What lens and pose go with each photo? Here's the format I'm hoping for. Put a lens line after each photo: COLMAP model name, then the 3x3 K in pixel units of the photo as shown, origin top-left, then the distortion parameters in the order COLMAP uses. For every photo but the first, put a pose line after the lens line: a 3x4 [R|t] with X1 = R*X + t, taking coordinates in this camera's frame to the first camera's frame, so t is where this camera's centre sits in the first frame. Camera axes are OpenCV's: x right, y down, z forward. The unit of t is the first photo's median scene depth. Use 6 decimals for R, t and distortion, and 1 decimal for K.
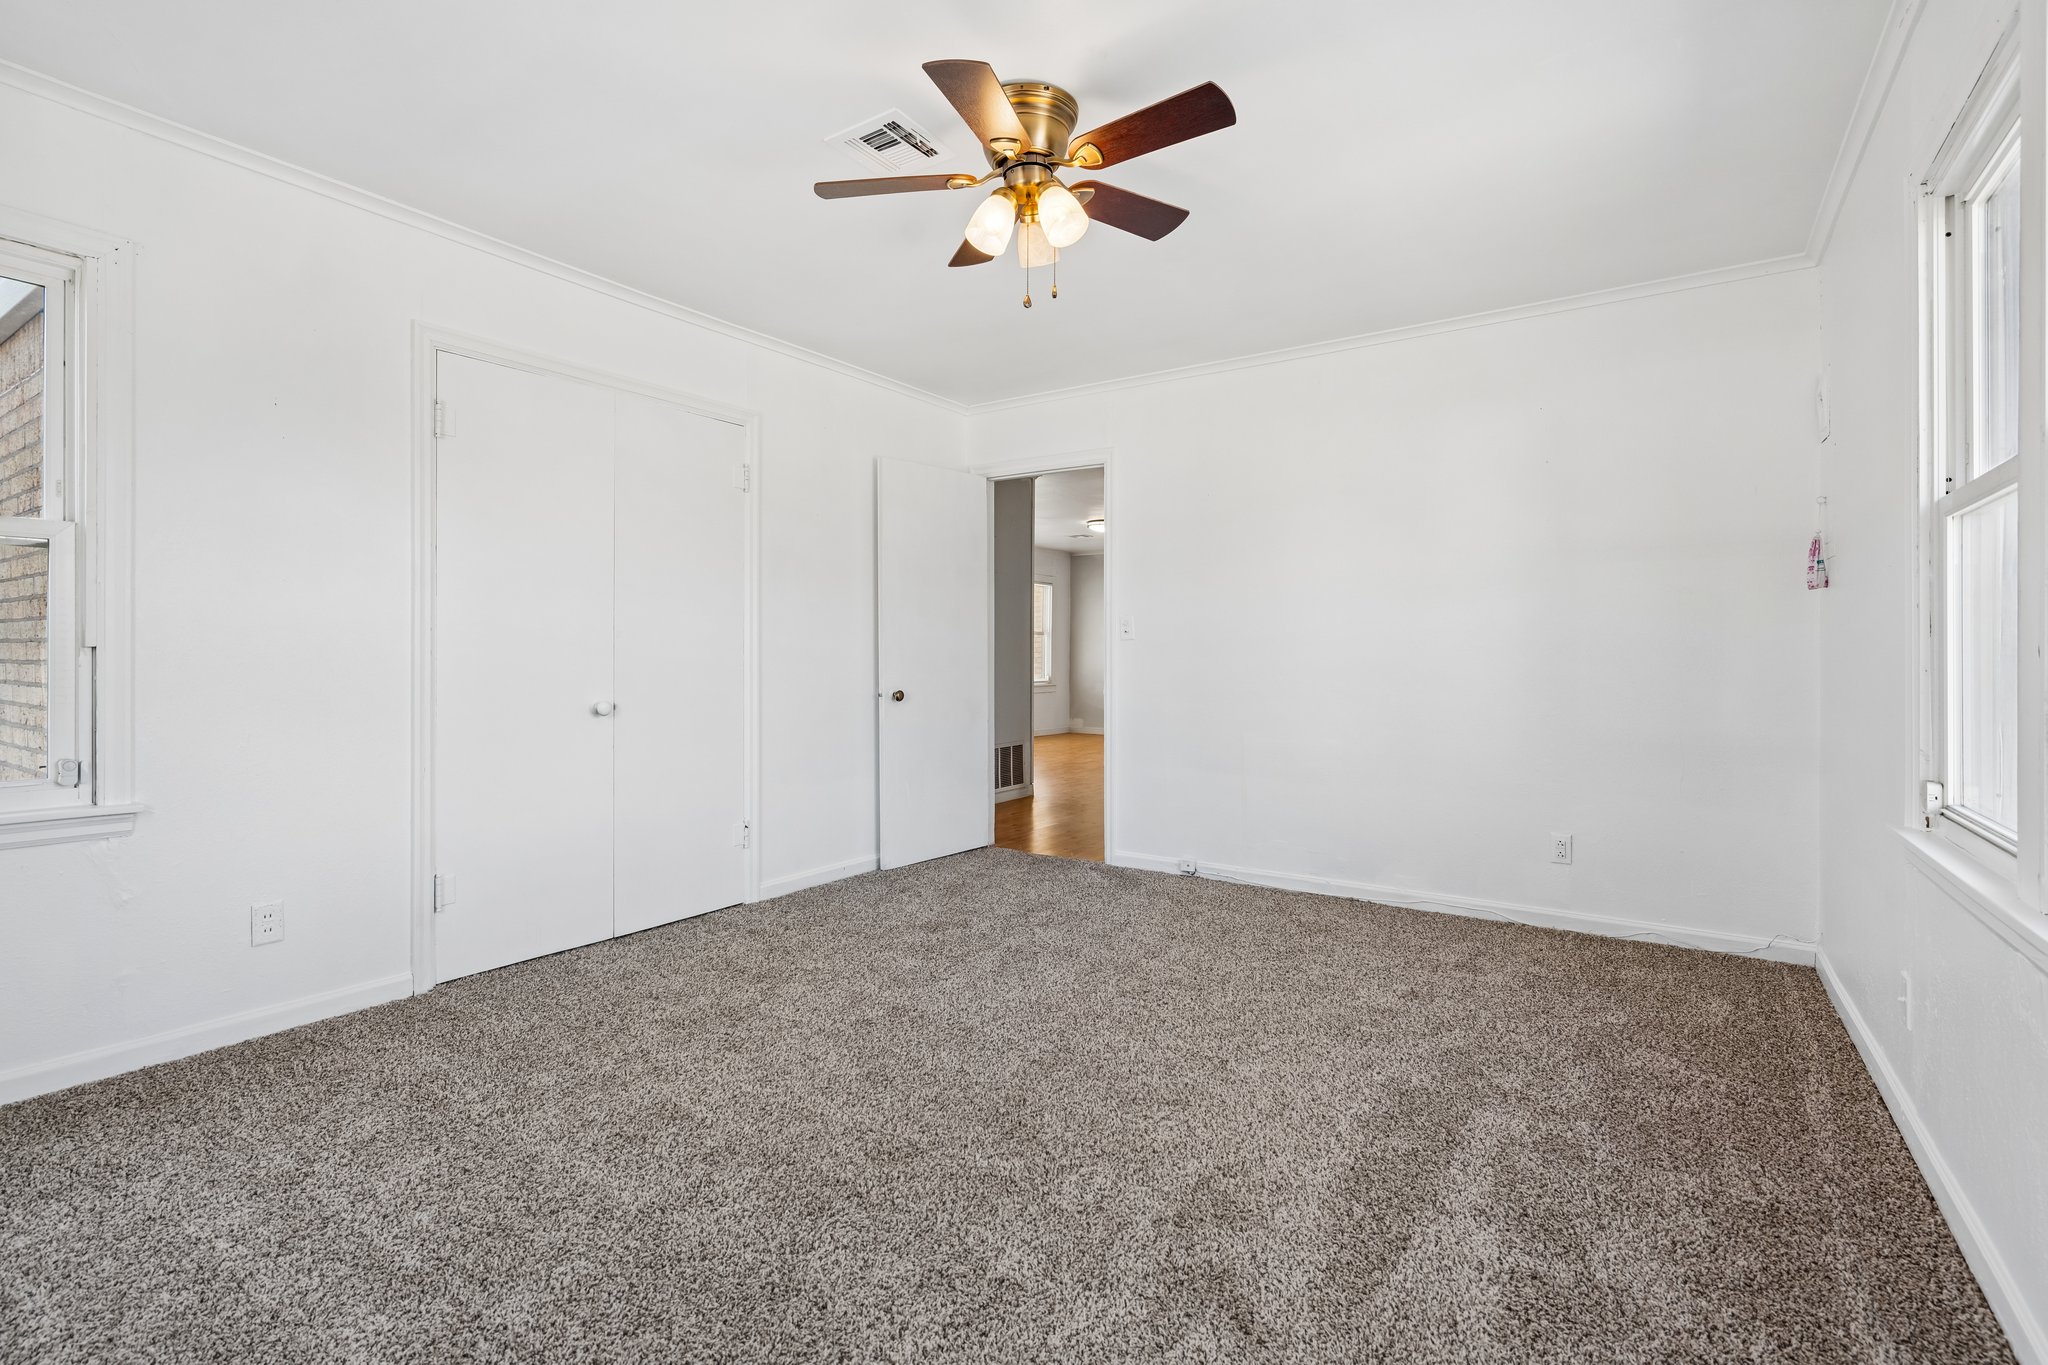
lens RADIAL K [[926.8, 0, 1014.7], [0, 926.8, 667.8], [0, 0, 1]] dist [-0.005007, 0.000987]
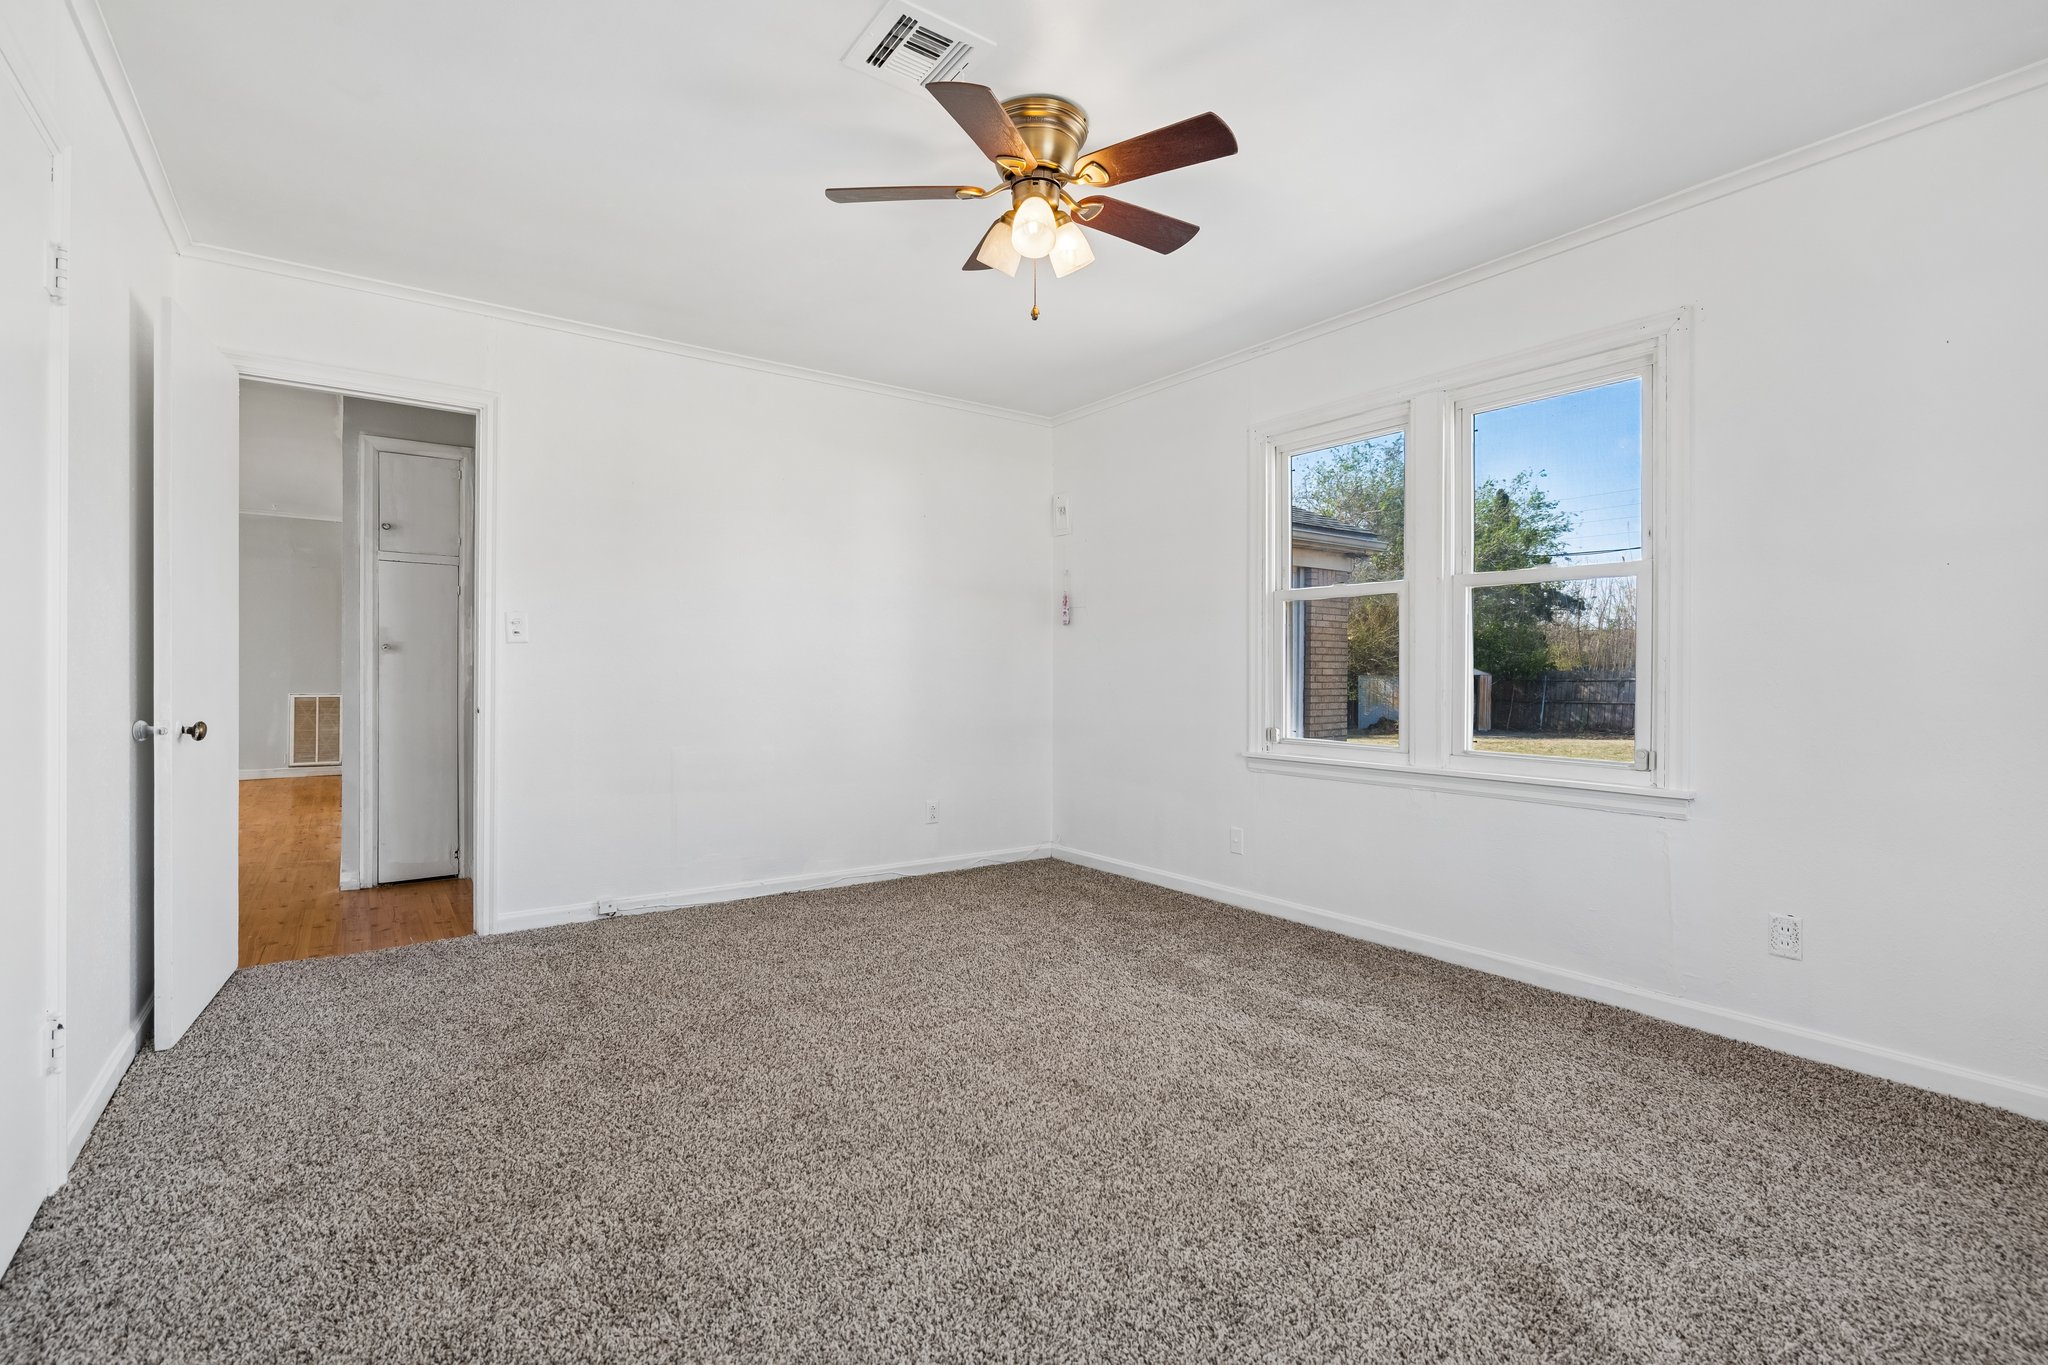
lens RADIAL K [[926.8, 0, 1010.8], [0, 926.8, 674.4], [0, 0, 1]] dist [-0.005007, 0.000987]
pose [[0.353594, -0.003336, 0.935393, -0.603565], [0.007240, 0.999973, 0.000829, -0.000847], [-0.935371, 0.006479, 0.353609, 0.426162]]
